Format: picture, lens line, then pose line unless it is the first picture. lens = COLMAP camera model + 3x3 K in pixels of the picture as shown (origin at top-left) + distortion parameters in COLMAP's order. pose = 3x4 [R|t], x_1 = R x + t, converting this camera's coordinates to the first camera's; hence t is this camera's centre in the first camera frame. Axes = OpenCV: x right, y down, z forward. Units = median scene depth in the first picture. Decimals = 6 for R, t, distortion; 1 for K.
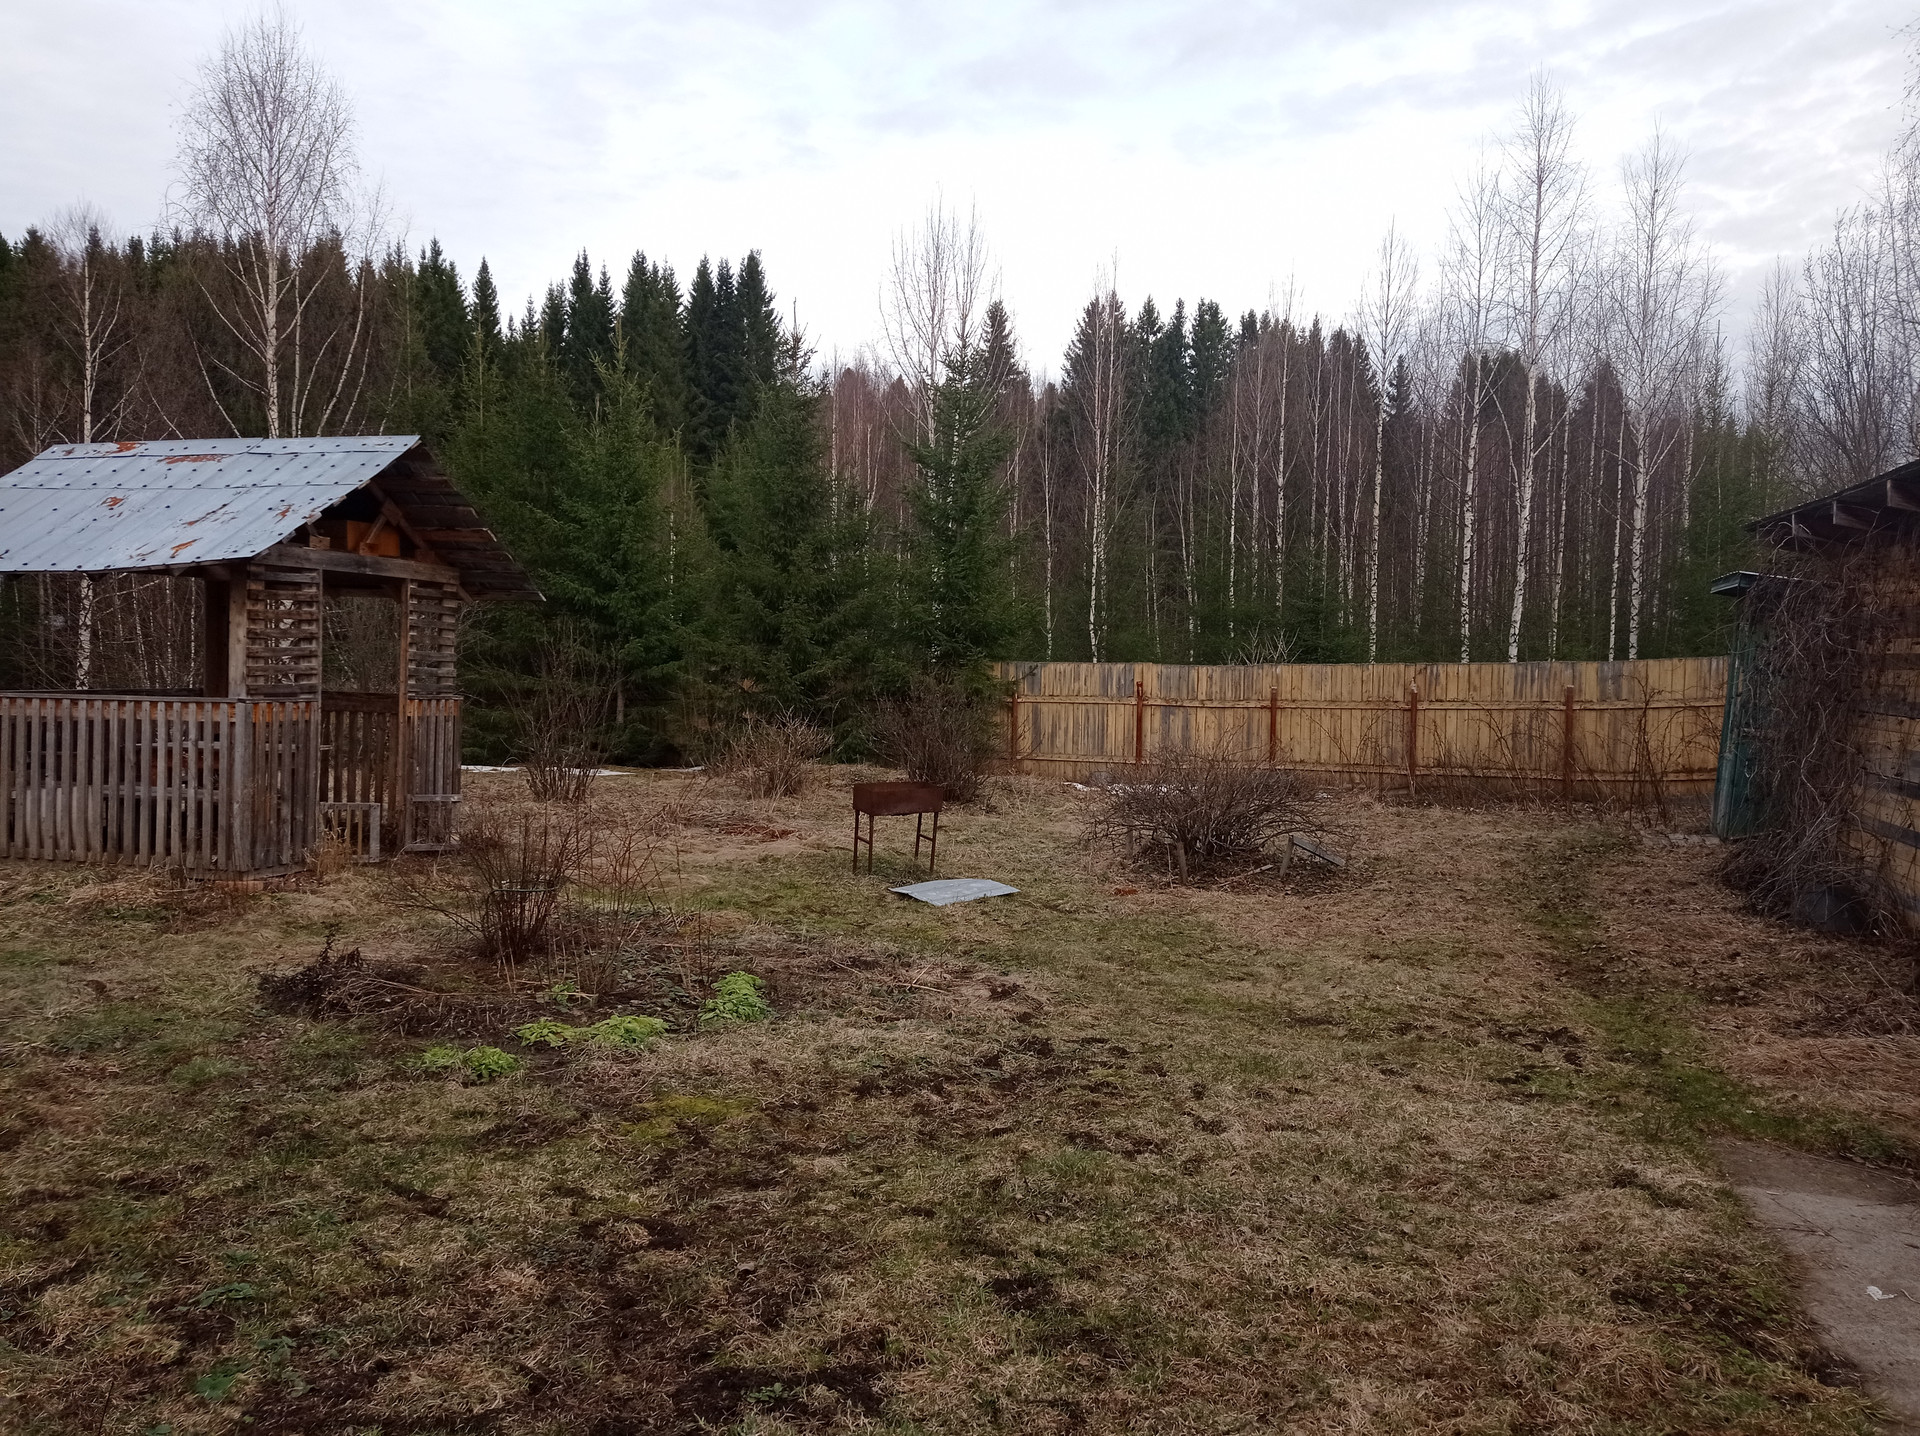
lens RADIAL K [[1439.2, 0, 967.9], [0, 1439.2, 725.5], [0, 0, 1]] dist [0.062411, -0.051959]
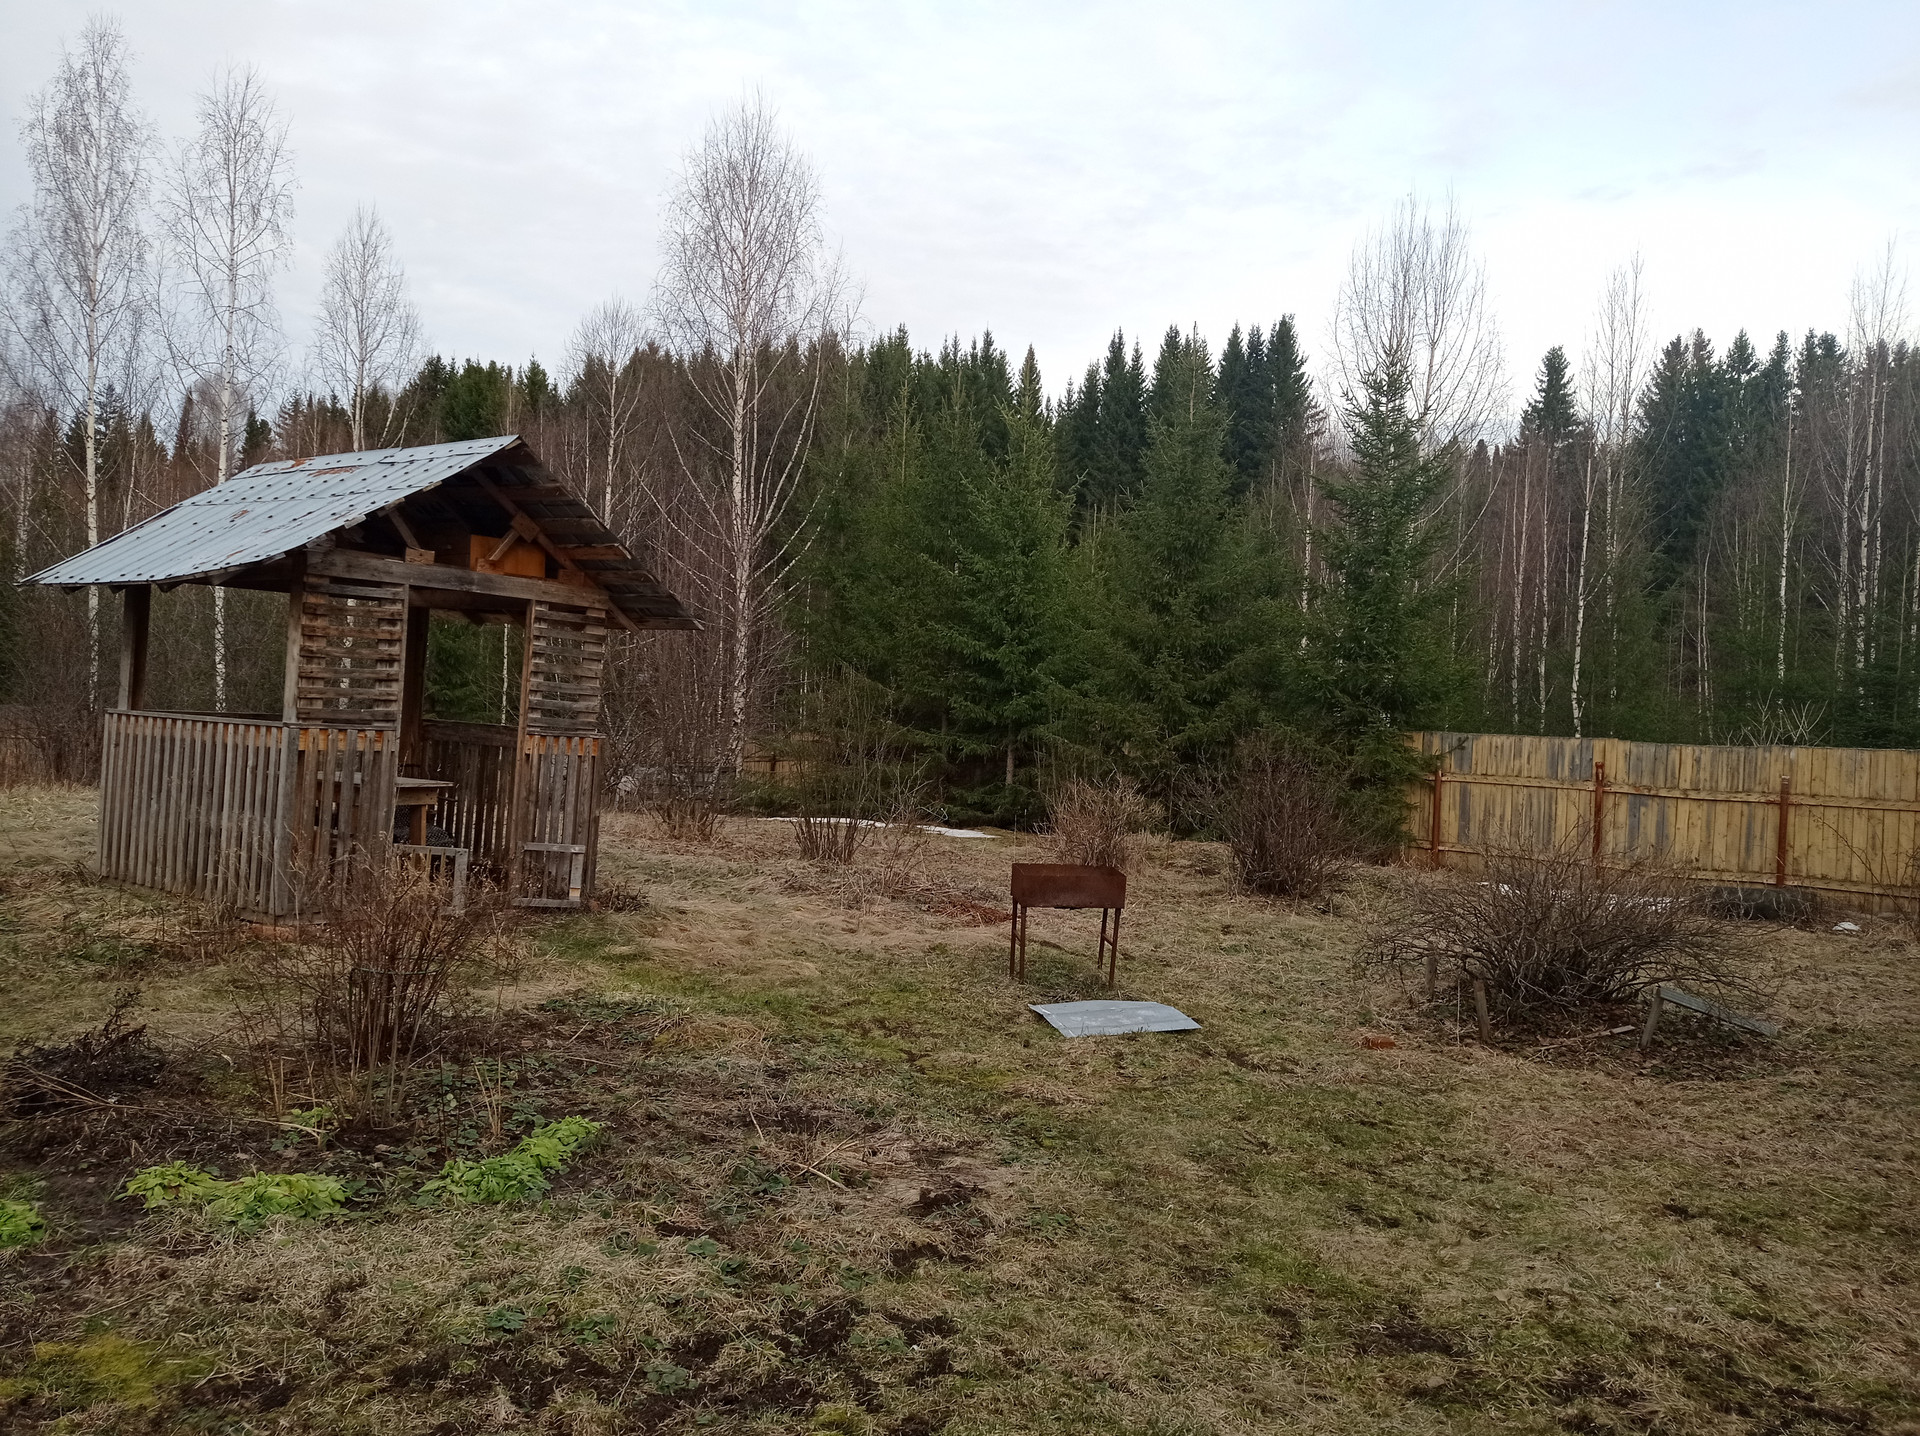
lens RADIAL K [[1439.2, 0, 955.5], [0, 1439.2, 724.6], [0, 0, 1]] dist [0.062411, -0.051959]
pose [[0.929898, 0.032690, -0.366363, 0.079701], [-0.050800, 0.997912, -0.039897, -0.000896], [0.364294, 0.055712, 0.929616, 0.117155]]
